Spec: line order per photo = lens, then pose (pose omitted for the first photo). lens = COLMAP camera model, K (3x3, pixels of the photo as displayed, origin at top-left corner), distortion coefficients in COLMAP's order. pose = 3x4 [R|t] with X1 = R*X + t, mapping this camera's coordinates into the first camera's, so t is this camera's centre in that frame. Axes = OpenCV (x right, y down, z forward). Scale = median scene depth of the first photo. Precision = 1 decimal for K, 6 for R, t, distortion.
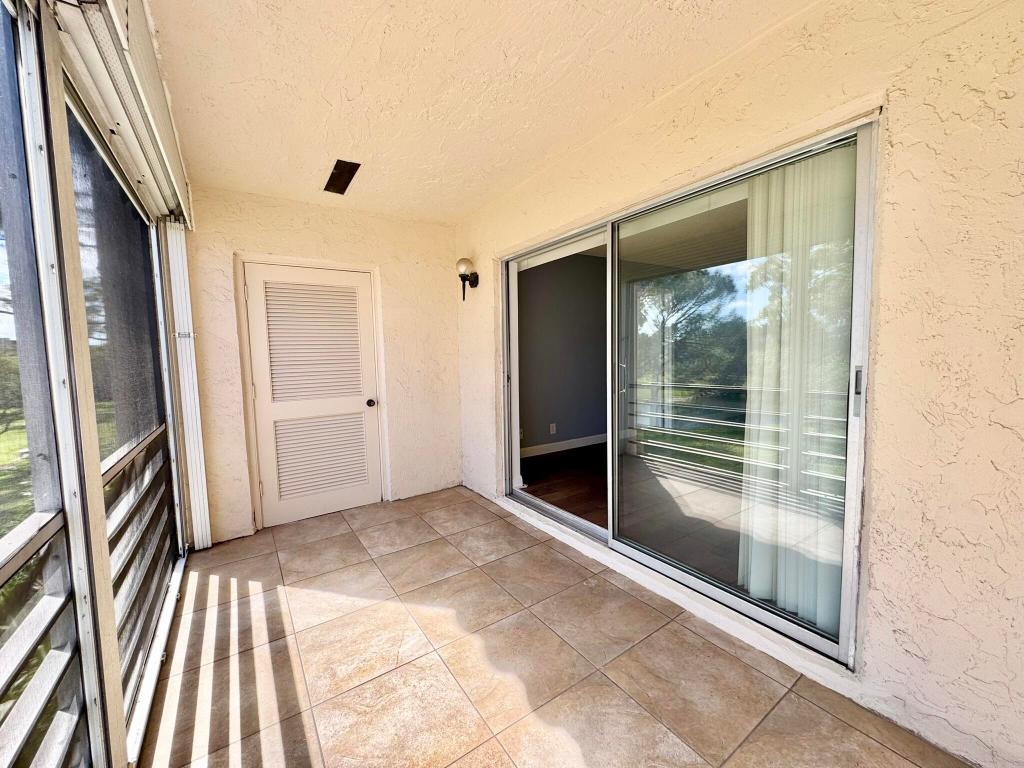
lens RADIAL K [[410.2, 0, 512.0], [0, 410.2, 384.0], [0, 0, 1]] dist [-0.002310, -0.000157]
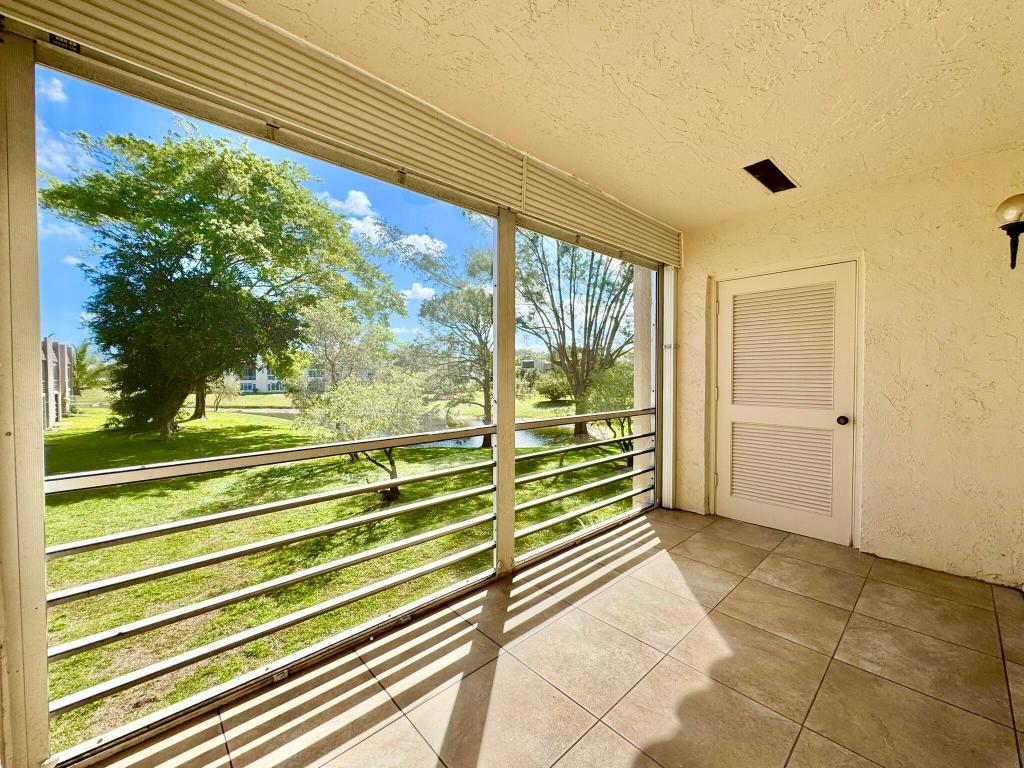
lens RADIAL K [[410.2, 0, 512.0], [0, 410.2, 384.0], [0, 0, 1]] dist [-0.002310, -0.000157]
pose [[0.143401, 0.049742, -0.988414, 0.426219], [-0.078460, 0.996164, 0.038749, -0.006931], [0.986550, 0.071995, 0.146753, 0.264148]]
